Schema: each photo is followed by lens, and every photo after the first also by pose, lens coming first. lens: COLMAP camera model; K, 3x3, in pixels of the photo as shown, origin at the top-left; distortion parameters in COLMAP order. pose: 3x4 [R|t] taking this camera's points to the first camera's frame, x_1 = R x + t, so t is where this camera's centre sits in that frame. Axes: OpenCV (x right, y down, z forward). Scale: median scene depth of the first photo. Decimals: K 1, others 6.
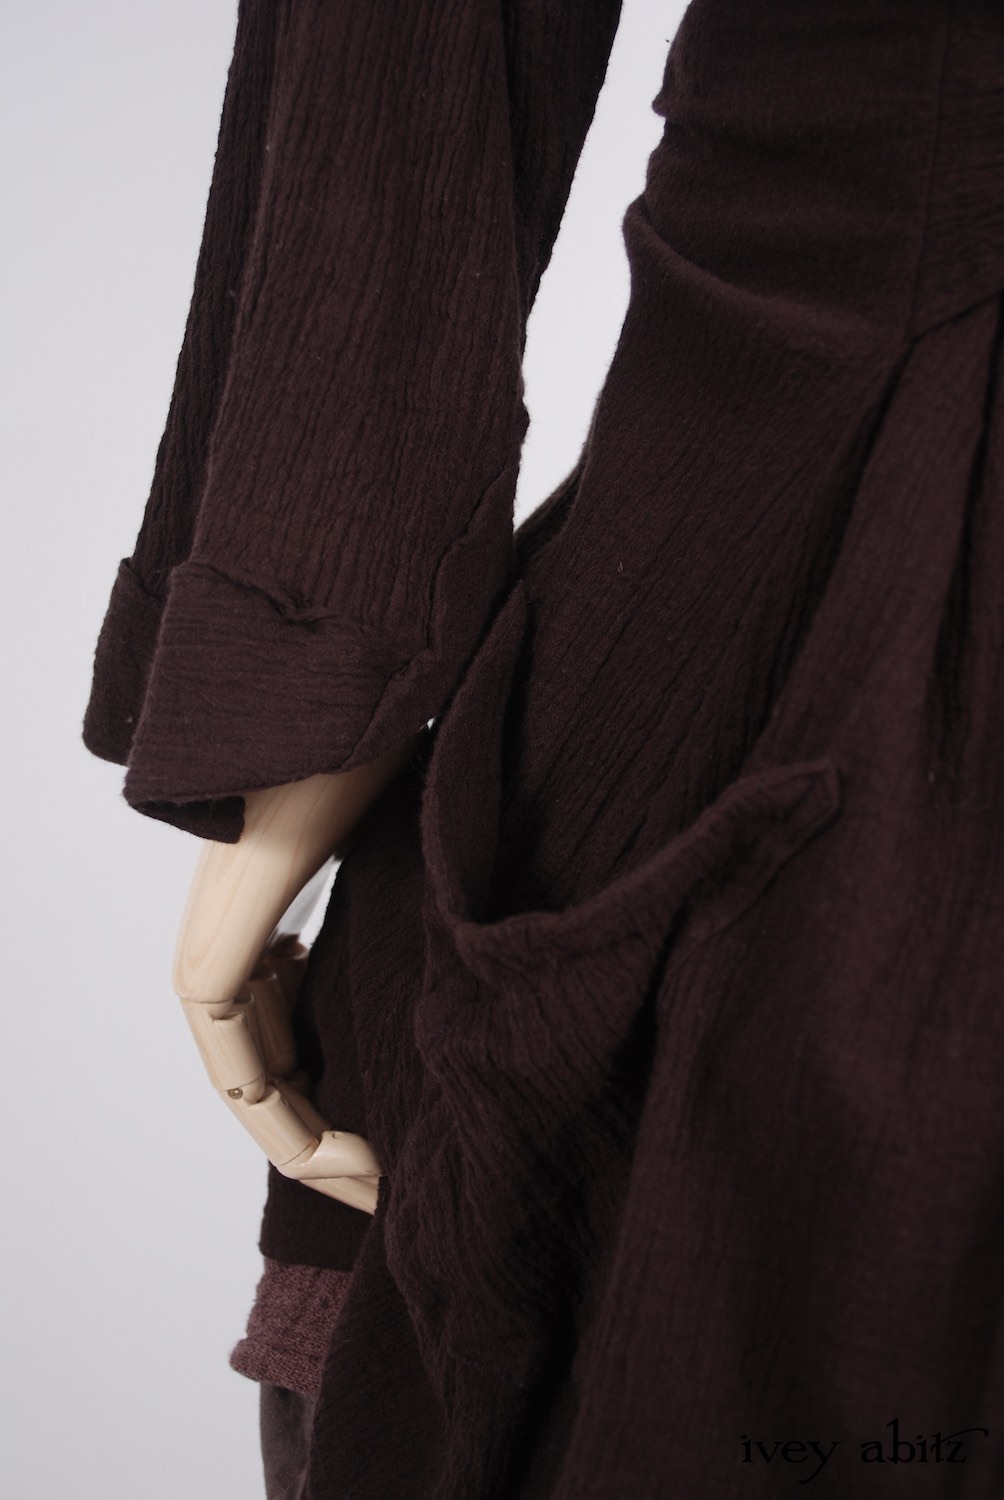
lens RADIAL K [[2037.5, 0, 496.9], [0, 2037.5, 746.0], [0, 0, 1]] dist [-0.084277, 0.000000]
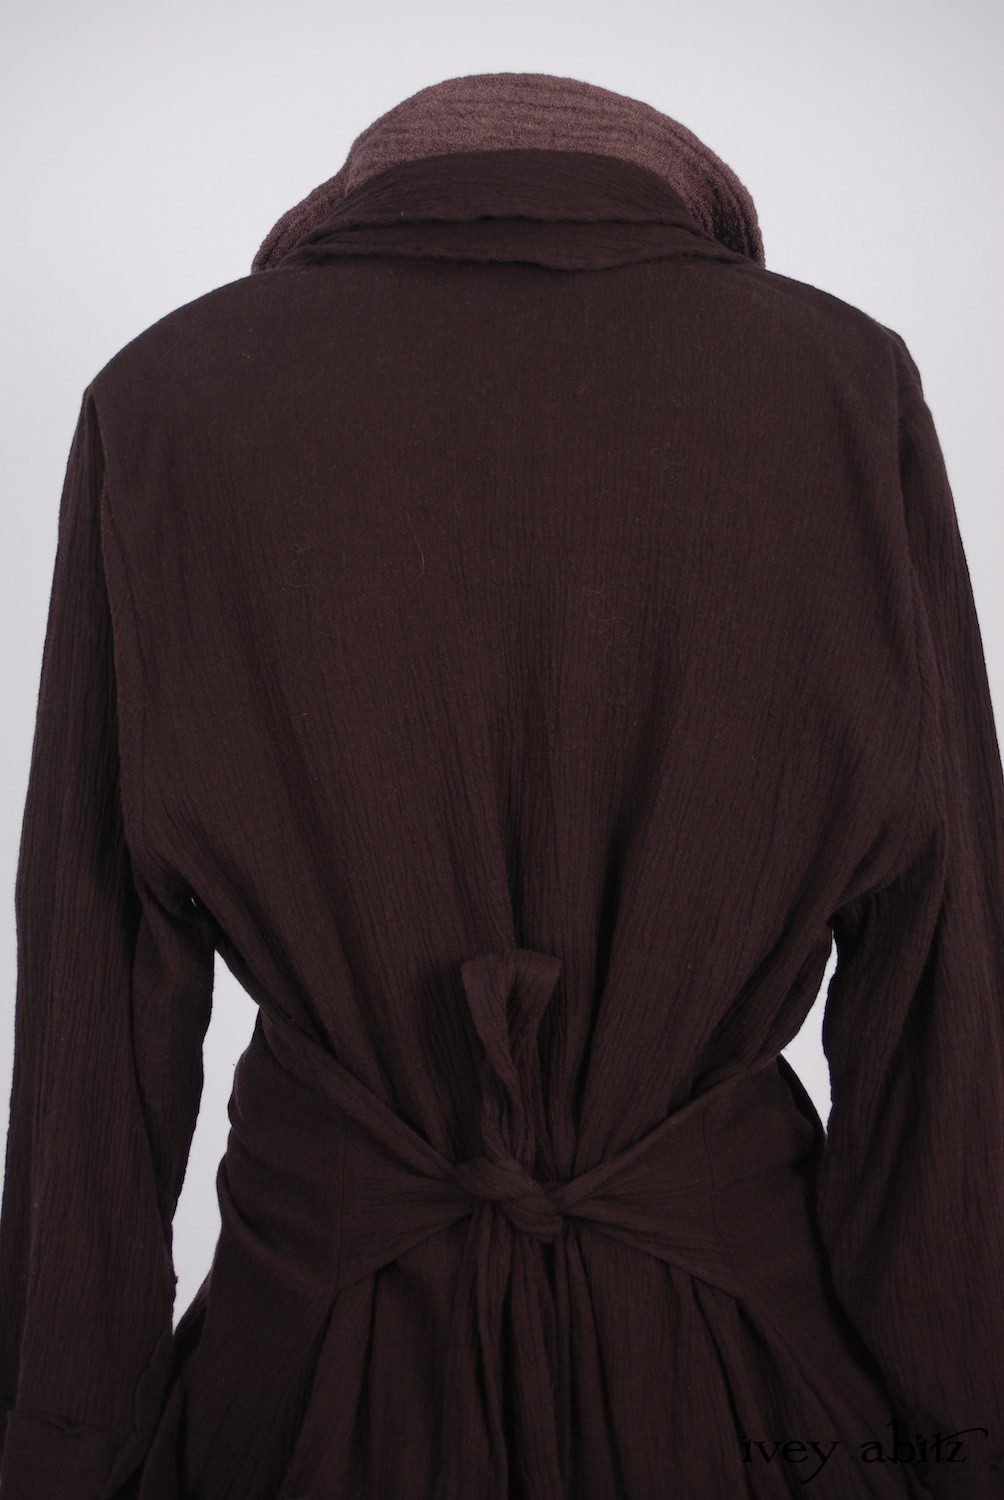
lens RADIAL K [[2719.4, 0, 506.5], [0, 2719.4, 751.6], [0, 0, 1]] dist [-0.069511, 0.000000]
pose [[0.991889, -0.089781, 0.089972, 0.159922], [0.095410, 0.993608, -0.060340, -0.543786], [-0.083980, 0.068435, 0.994115, -1.851756]]
